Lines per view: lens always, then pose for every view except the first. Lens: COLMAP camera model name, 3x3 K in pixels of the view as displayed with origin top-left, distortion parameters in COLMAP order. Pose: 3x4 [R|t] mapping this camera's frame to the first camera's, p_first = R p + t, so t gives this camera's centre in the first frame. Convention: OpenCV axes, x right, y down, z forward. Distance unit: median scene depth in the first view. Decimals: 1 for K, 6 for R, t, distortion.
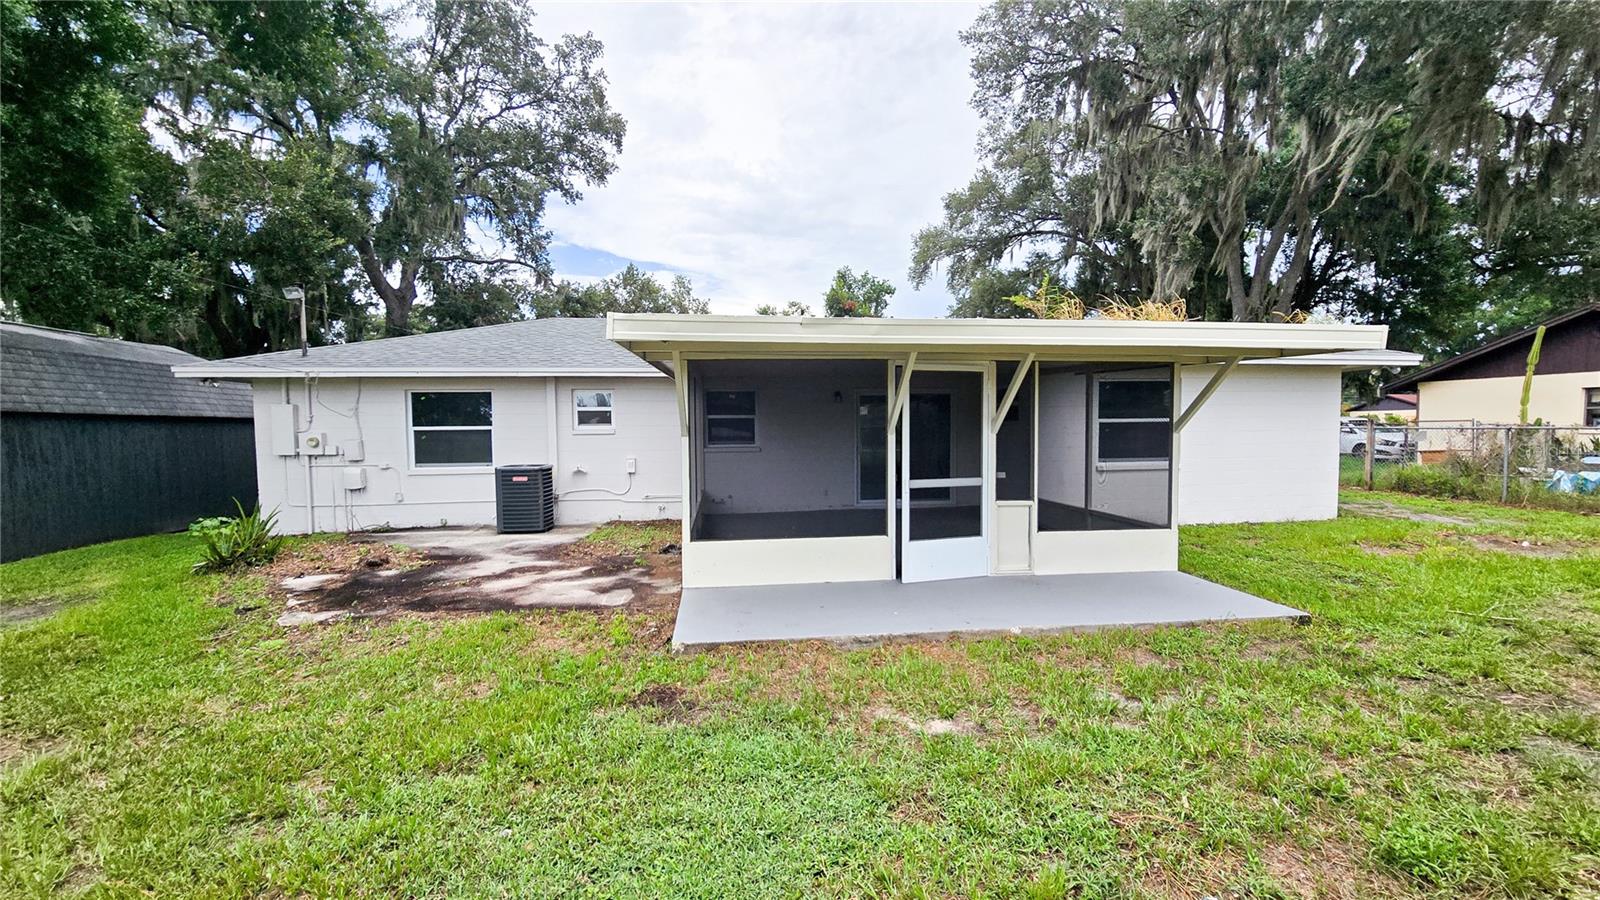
lens RADIAL K [[660.0, 0, 805.5], [0, 660.0, 462.2], [0, 0, 1]] dist [-0.006149, 0.000410]
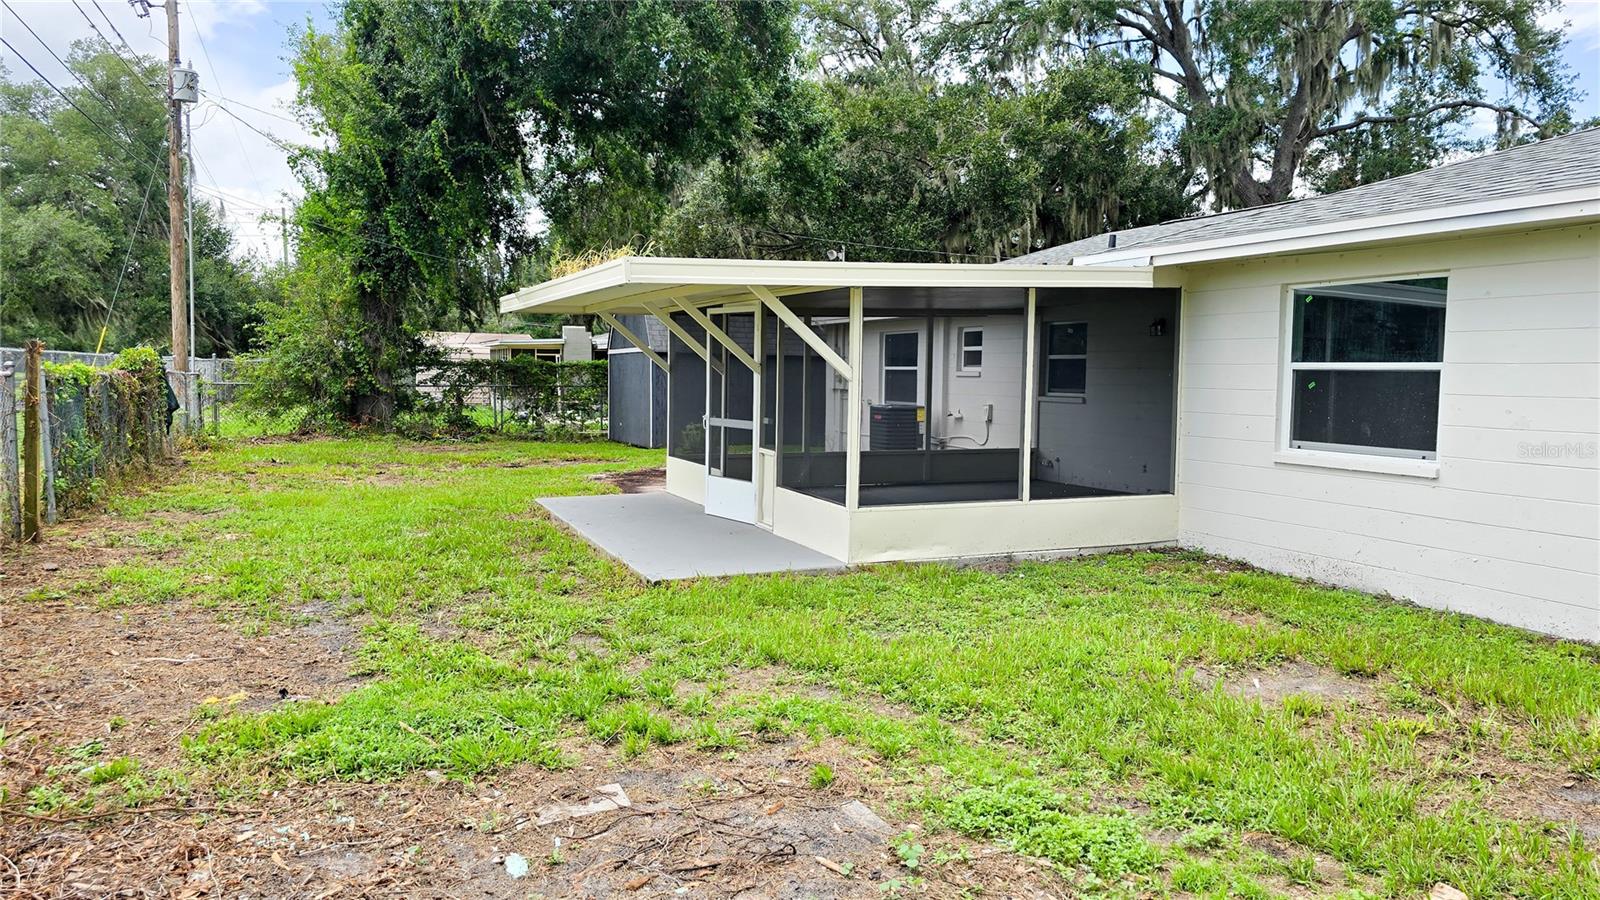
lens RADIAL K [[1085.0, 0, 809.6], [0, 1085.0, 438.2], [0, 0, 1]] dist [0.073270, -0.076185]
pose [[0.289666, 0.072600, -0.954370, 1.177827], [-0.065967, 0.996262, 0.055765, -0.029903], [0.954852, 0.046804, 0.293373, 0.403010]]
